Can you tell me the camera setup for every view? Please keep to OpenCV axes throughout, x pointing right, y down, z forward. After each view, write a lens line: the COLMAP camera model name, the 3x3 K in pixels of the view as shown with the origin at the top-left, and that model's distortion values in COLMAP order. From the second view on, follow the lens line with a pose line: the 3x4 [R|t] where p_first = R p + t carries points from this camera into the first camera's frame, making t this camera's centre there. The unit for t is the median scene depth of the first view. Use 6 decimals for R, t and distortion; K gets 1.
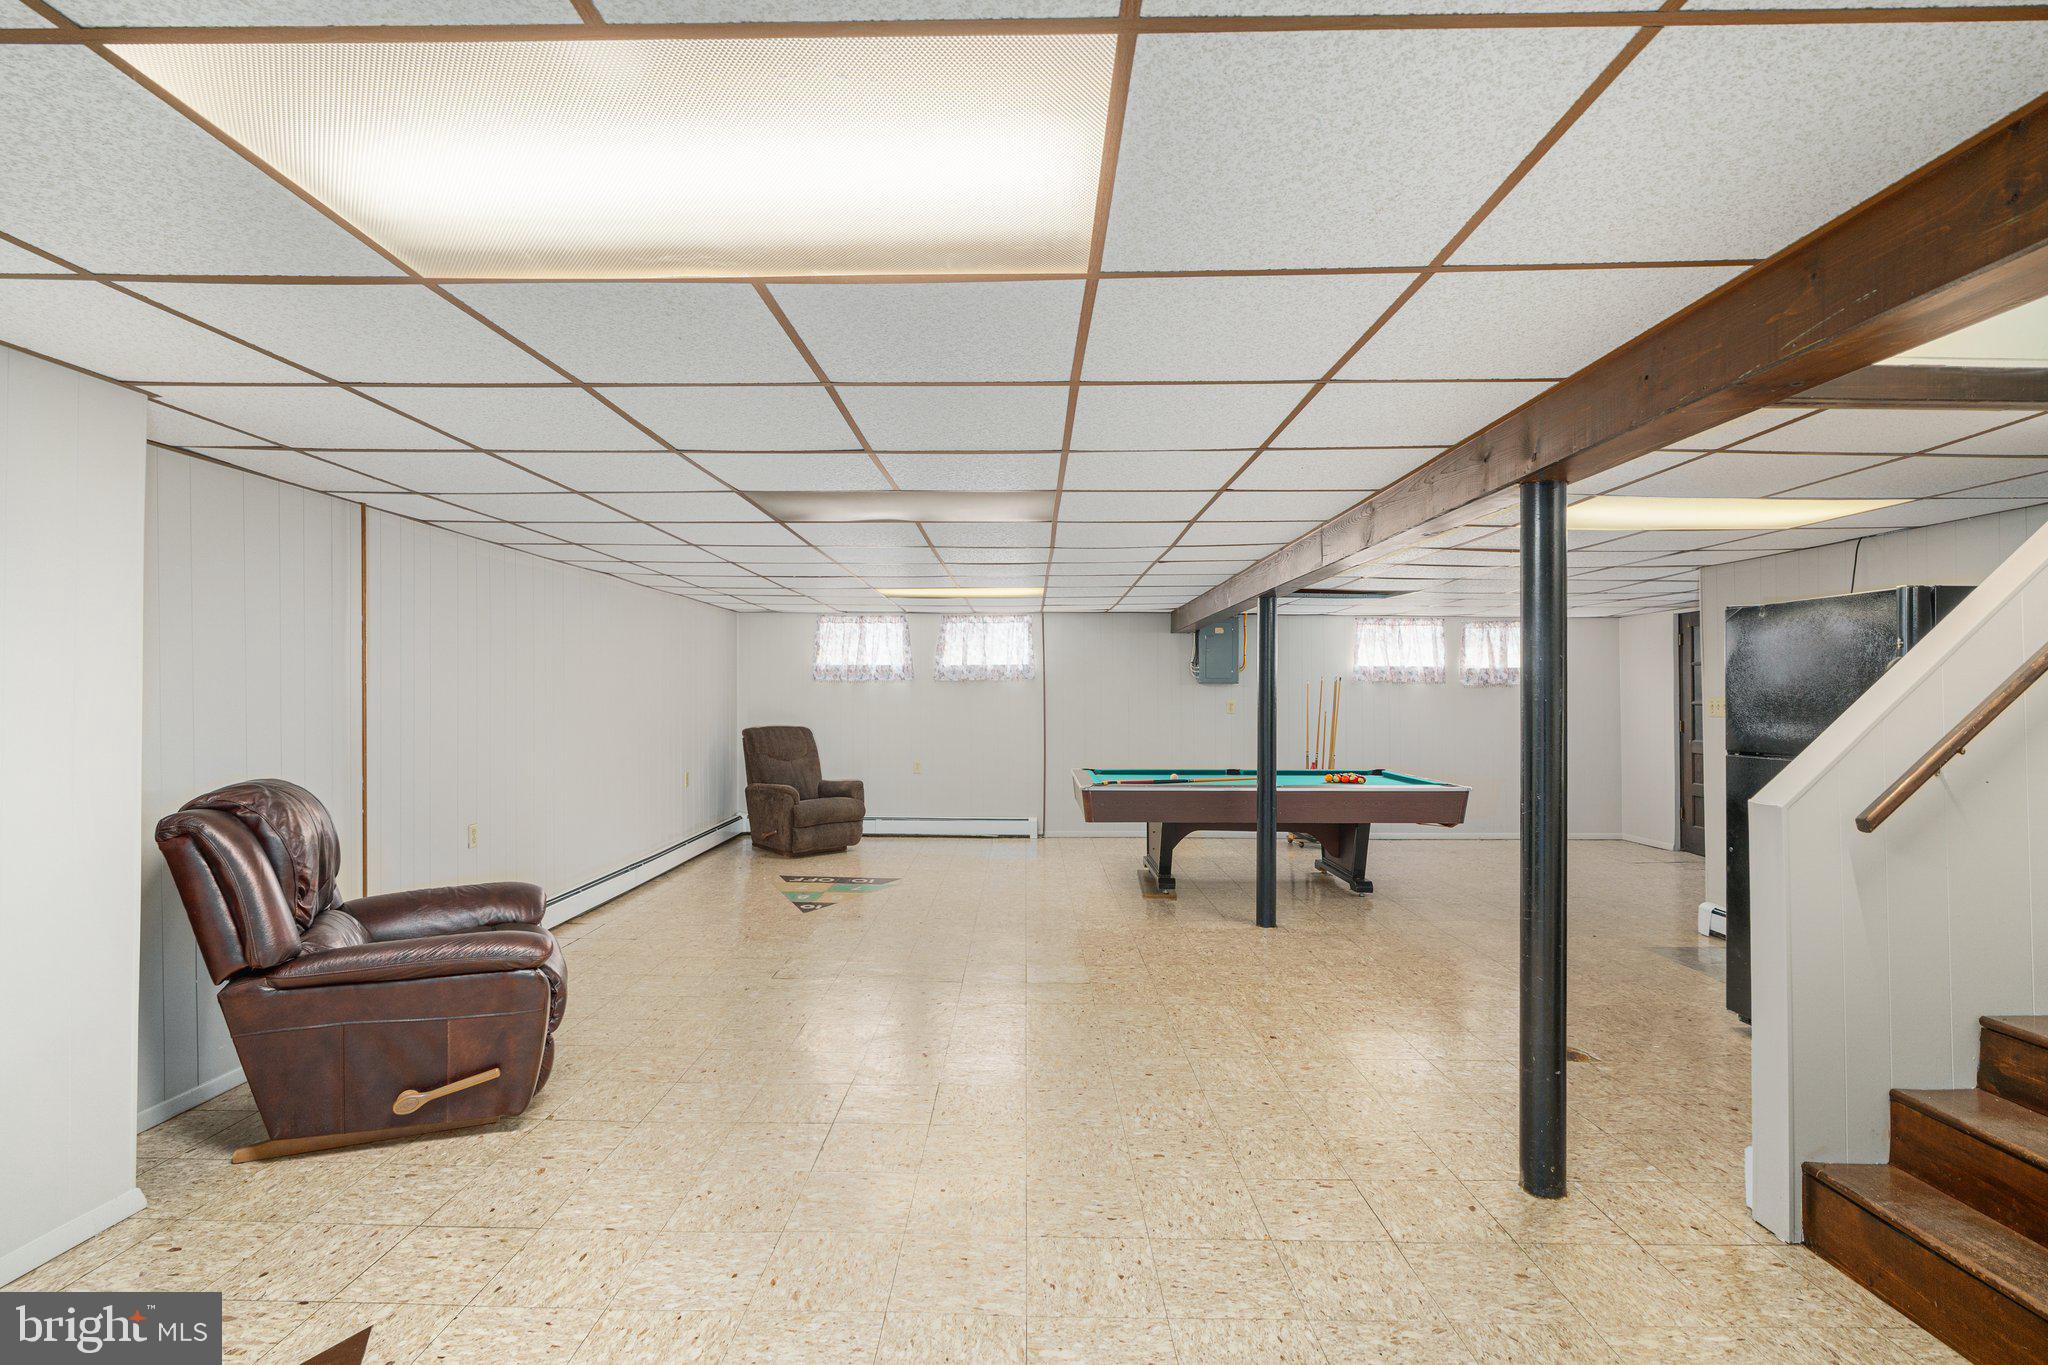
lens RADIAL K [[926.5, 0, 1042.0], [0, 926.5, 686.0], [0, 0, 1]] dist [-0.017107, 0.003725]
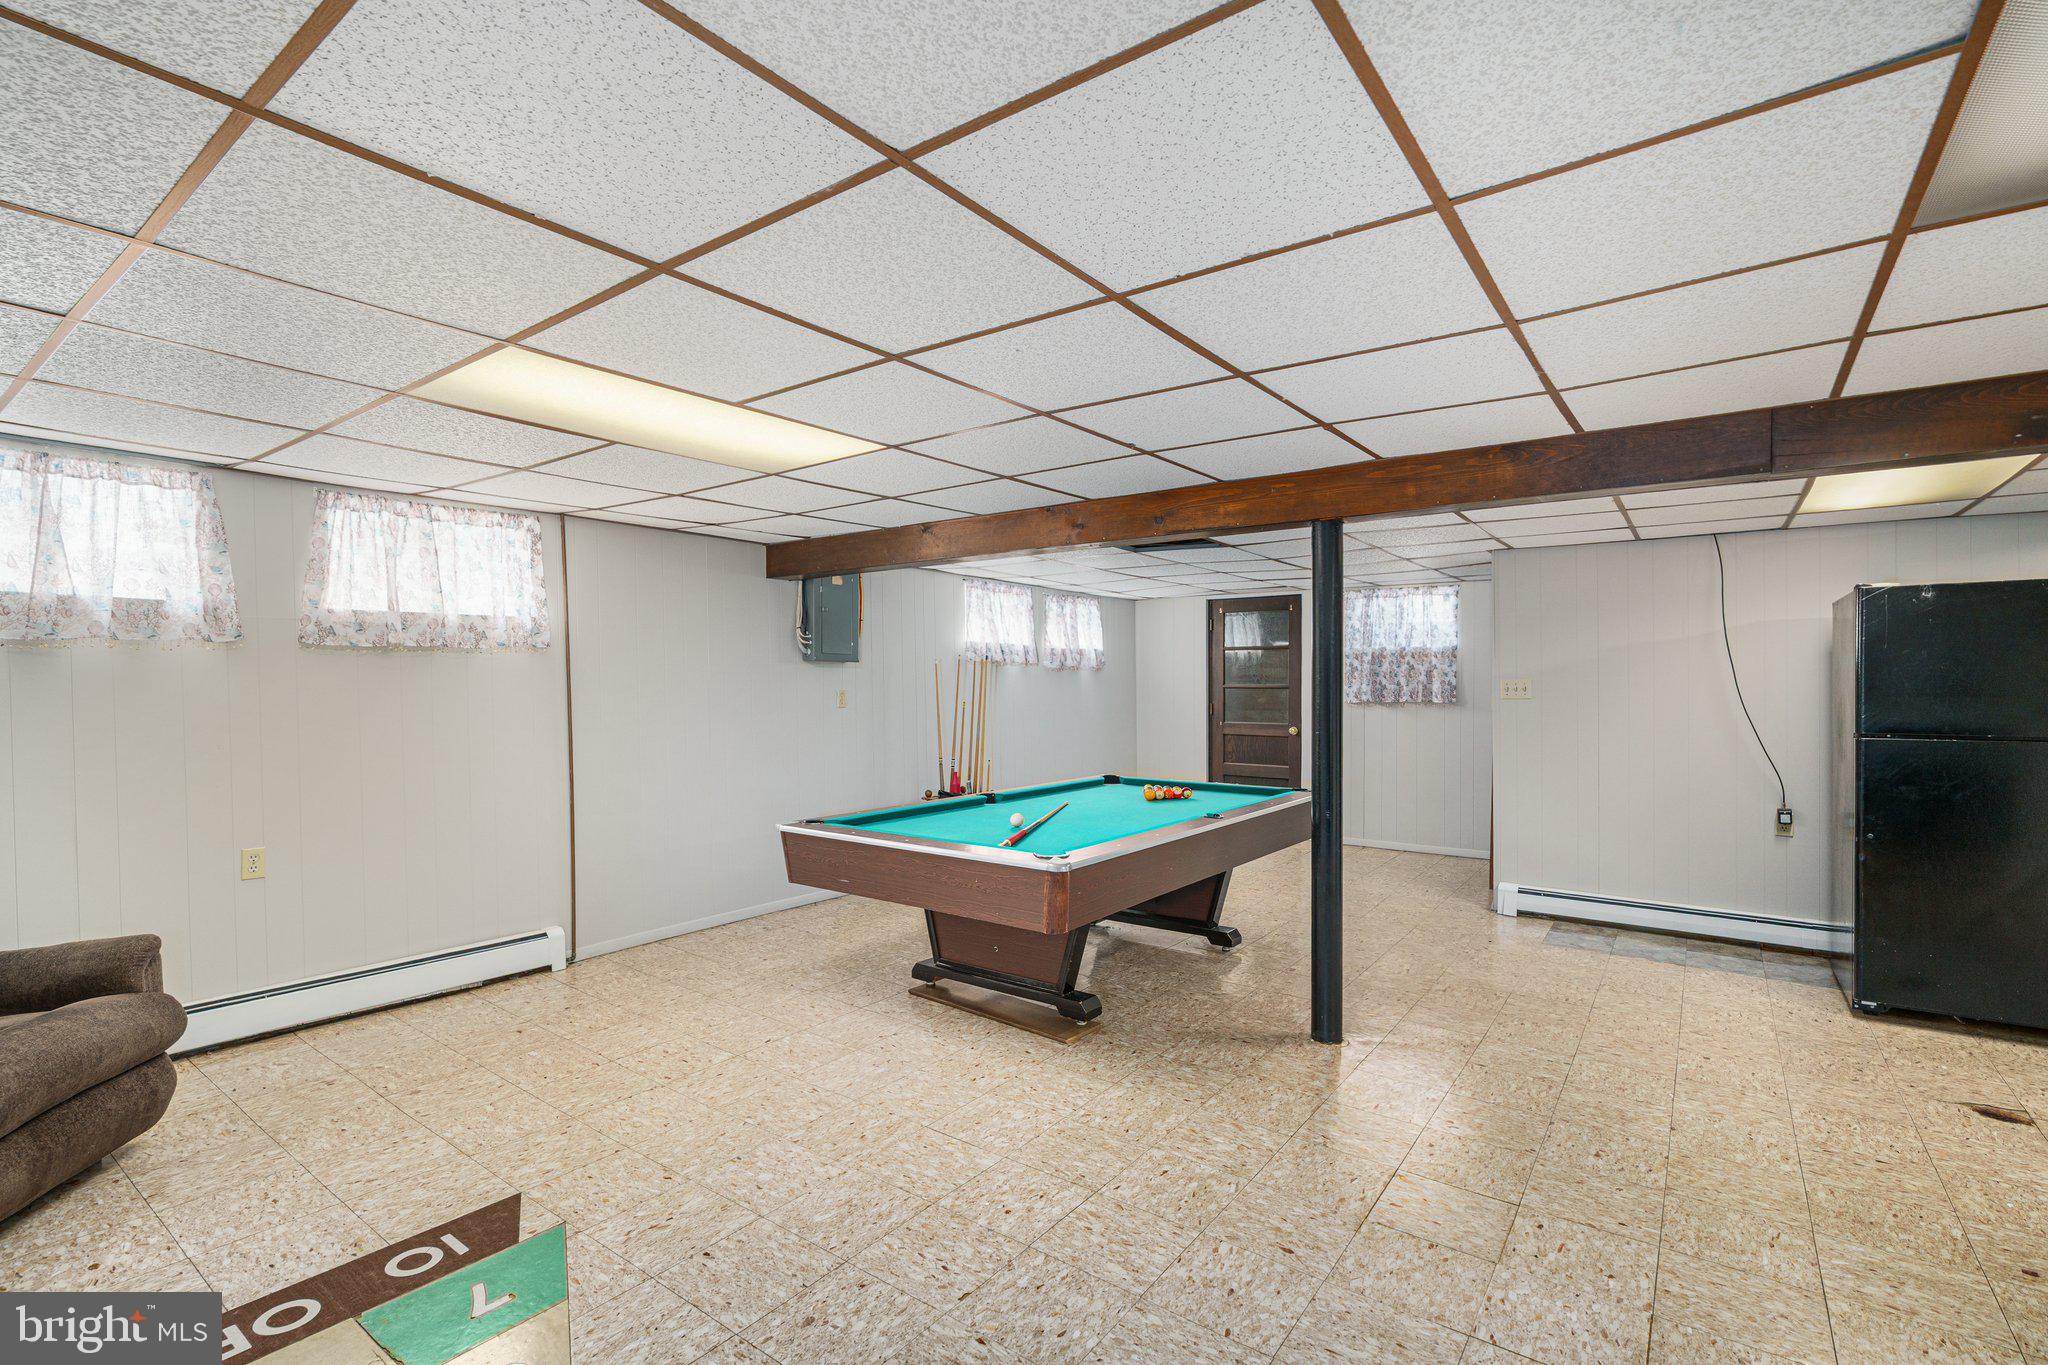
lens RADIAL K [[926.5, 0, 1021.5], [0, 926.5, 683.2], [0, 0, 1]] dist [-0.017107, 0.003725]
pose [[0.596616, -0.005519, 0.802508, -0.252575], [-0.007864, 0.999888, 0.012722, 0.003258], [-0.802488, -0.013901, 0.596506, 0.504175]]
